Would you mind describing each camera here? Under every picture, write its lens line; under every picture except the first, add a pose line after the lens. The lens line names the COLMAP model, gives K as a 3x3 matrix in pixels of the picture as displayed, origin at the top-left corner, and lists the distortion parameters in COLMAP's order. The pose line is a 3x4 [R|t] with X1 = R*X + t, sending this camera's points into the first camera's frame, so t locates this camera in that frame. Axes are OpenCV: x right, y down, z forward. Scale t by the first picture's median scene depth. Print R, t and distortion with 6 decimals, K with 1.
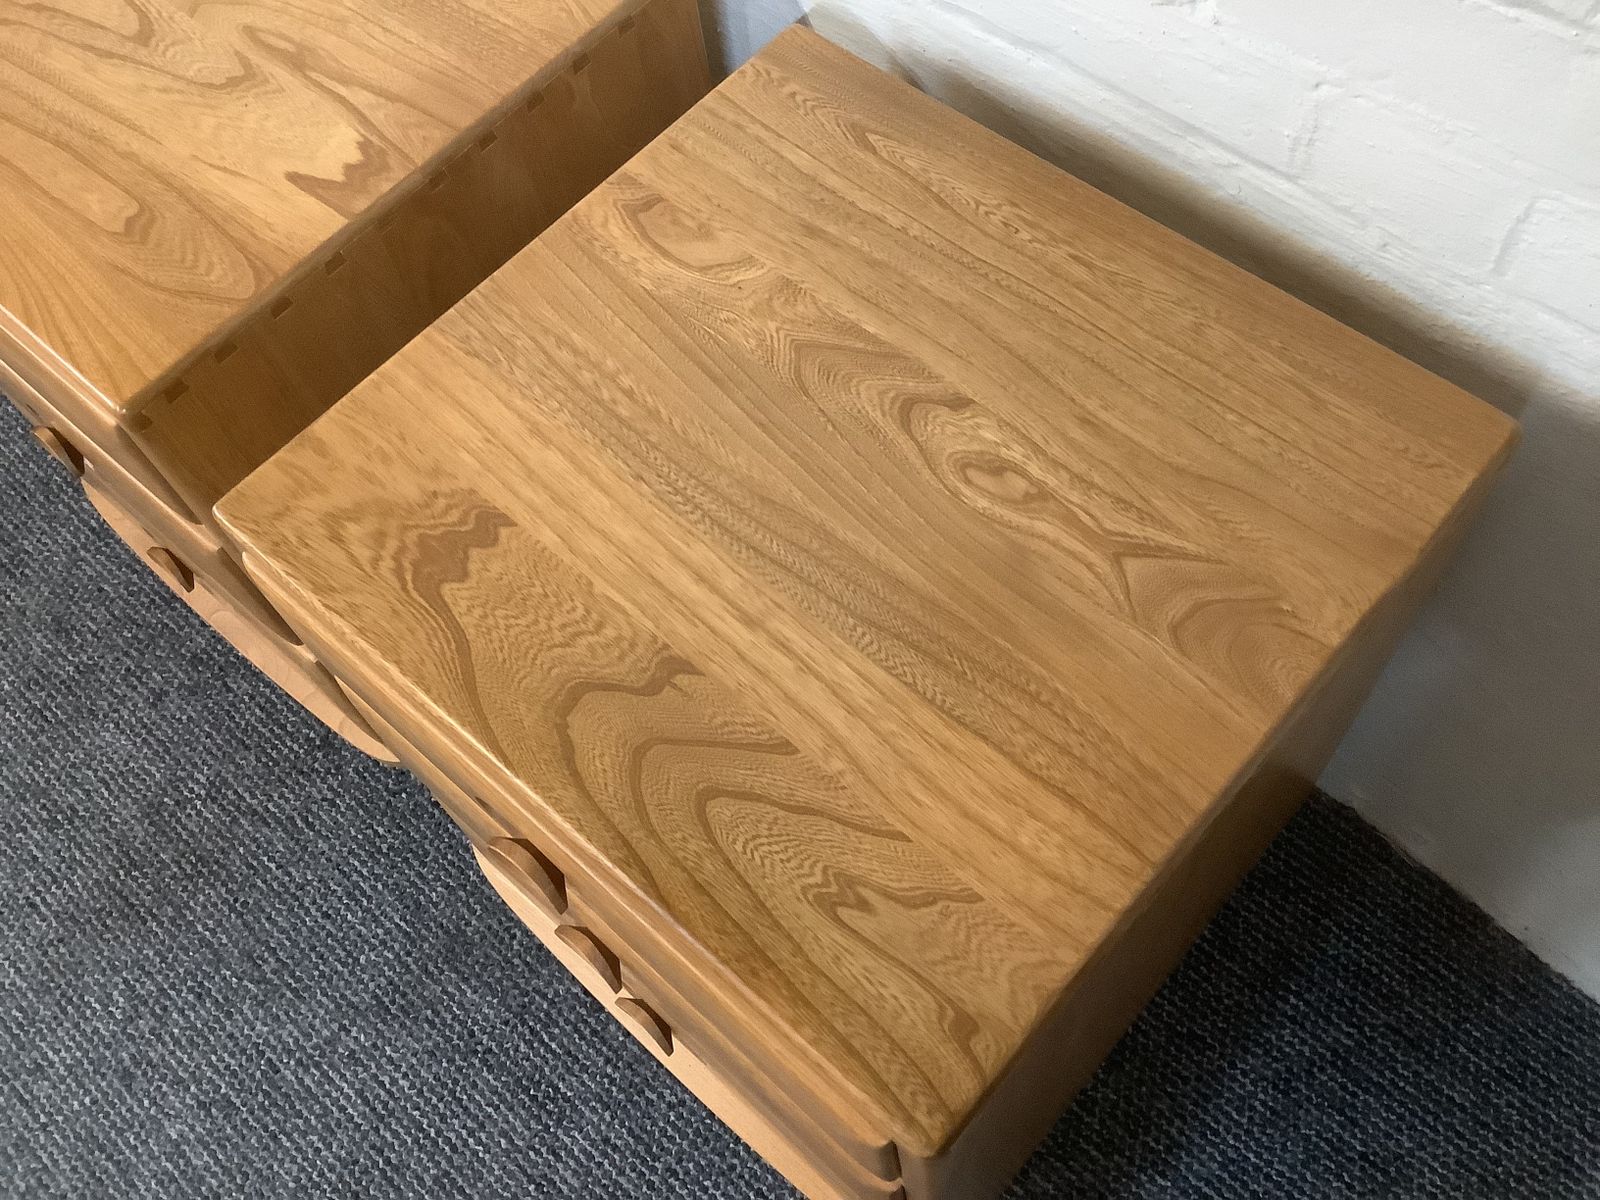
lens RADIAL K [[1467.0, 0, 811.1], [0, 1467.0, 600.7], [0, 0, 1]] dist [0.027051, 0.000000]
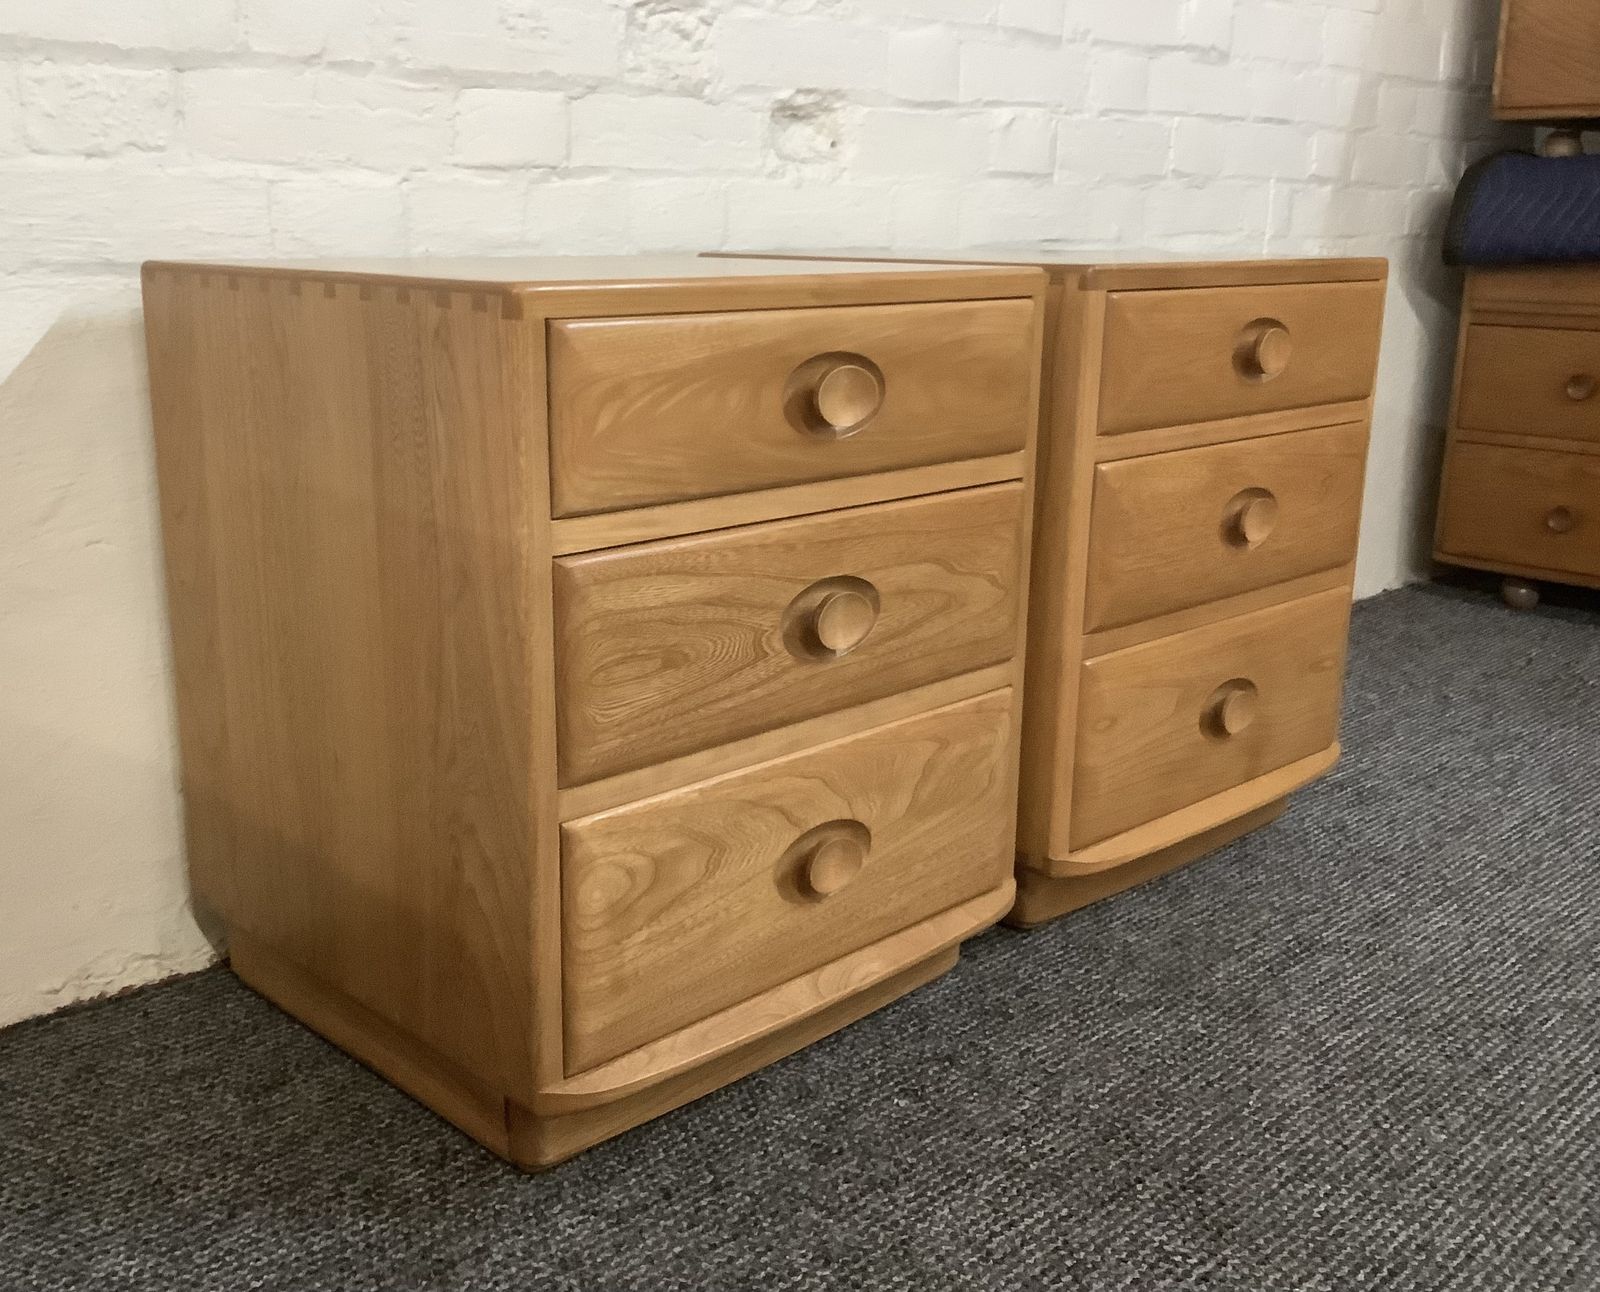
lens RADIAL K [[1639.7, 0, 751.3], [0, 1639.7, 678.2], [0, 0, 1]] dist [0.012299, 0.000000]
pose [[0.065003, -0.185440, 0.980503, -1.354993], [0.864269, 0.501624, 0.037574, -0.162699], [-0.498812, 0.844977, 0.192877, 0.786501]]
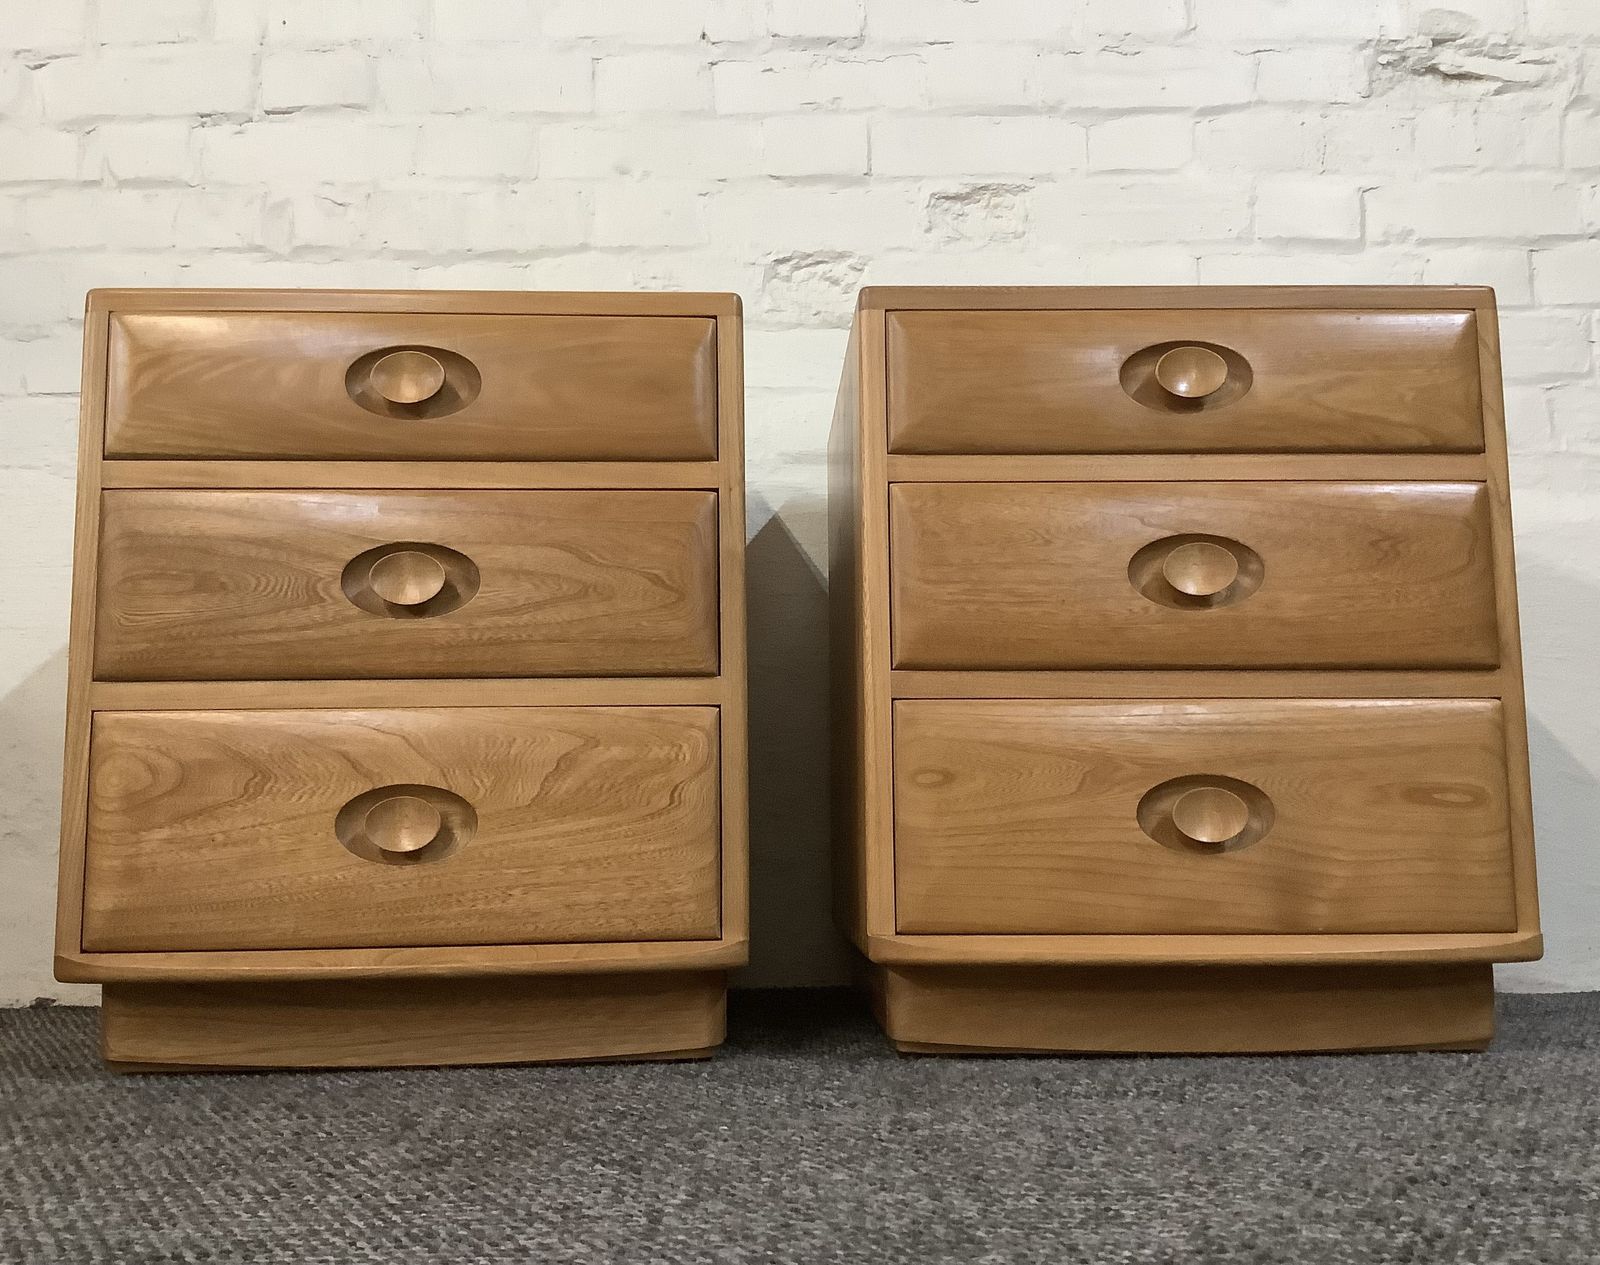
lens RADIAL K [[1415.9, 0, 783.1], [0, 1415.9, 684.4], [0, 0, 1]] dist [0.041598, -0.033709]
pose [[0.720508, 0.142132, 0.678724, -0.856674], [0.577772, 0.418202, -0.700918, 0.640824], [-0.383467, 0.897165, 0.219198, 0.696813]]
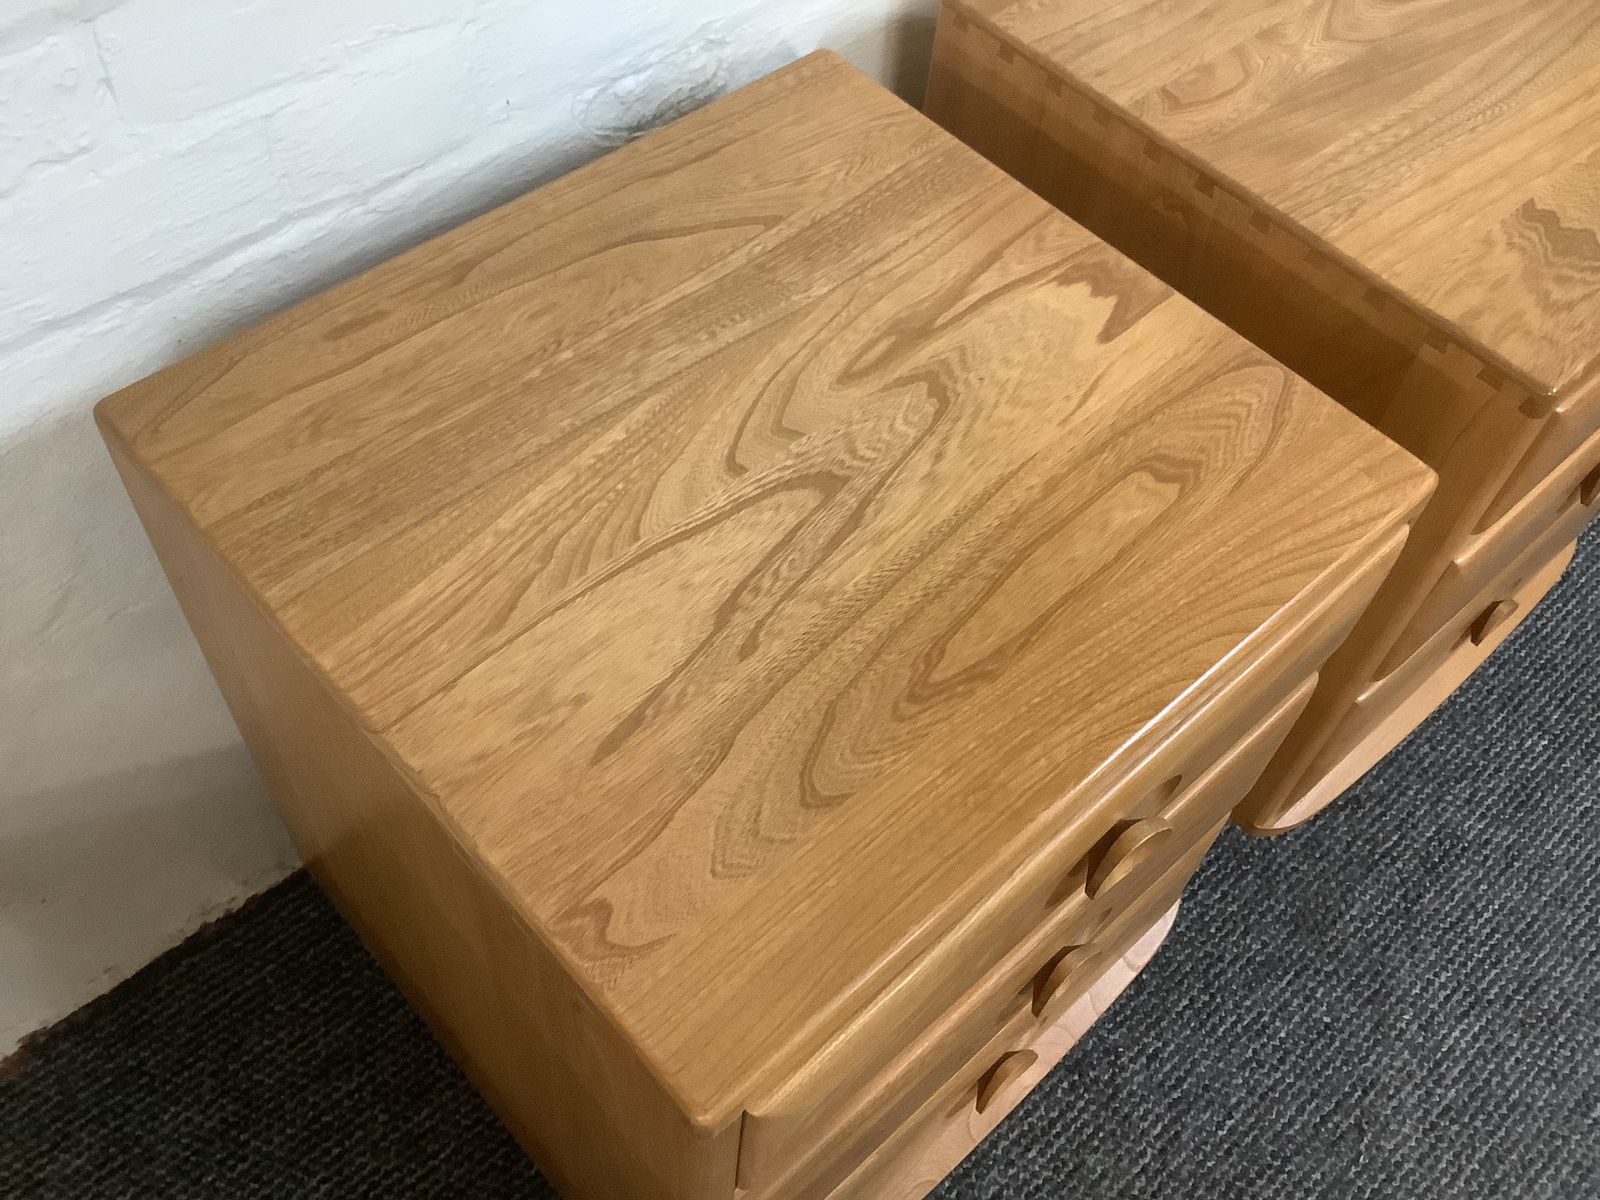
lens RADIAL K [[1467.0, 0, 824.8], [0, 1467.0, 611.0], [0, 0, 1]] dist [0.027051, 0.000000]
pose [[0.093928, -0.750404, 0.654272, -0.793530], [0.827215, 0.424503, 0.368120, -0.506375], [-0.553979, 0.506647, 0.660618, 0.438682]]
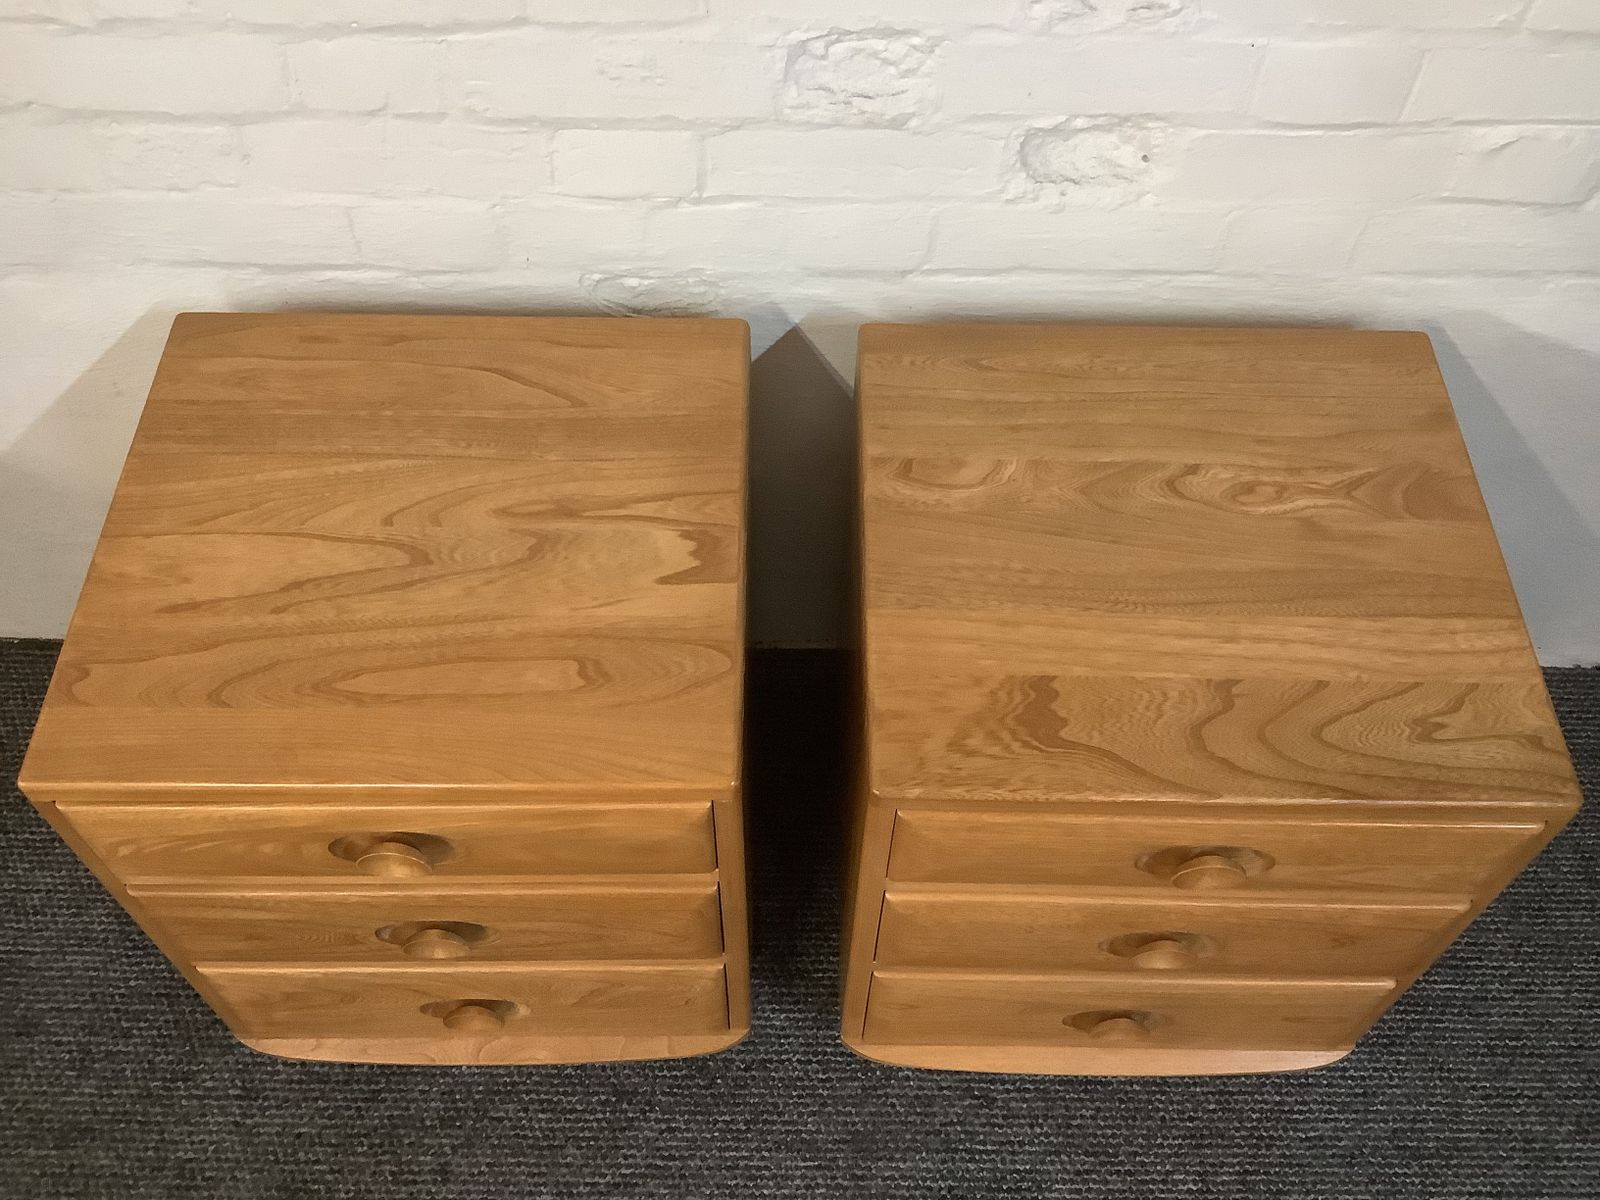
lens RADIAL K [[1467.0, 0, 810.9], [0, 1467.0, 615.0], [0, 0, 1]] dist [0.027051, 0.000000]
pose [[0.742153, -0.485372, 0.462194, -0.627352], [0.541005, 0.840897, 0.014365, -0.157136], [-0.395630, 0.239388, 0.886663, -0.107536]]
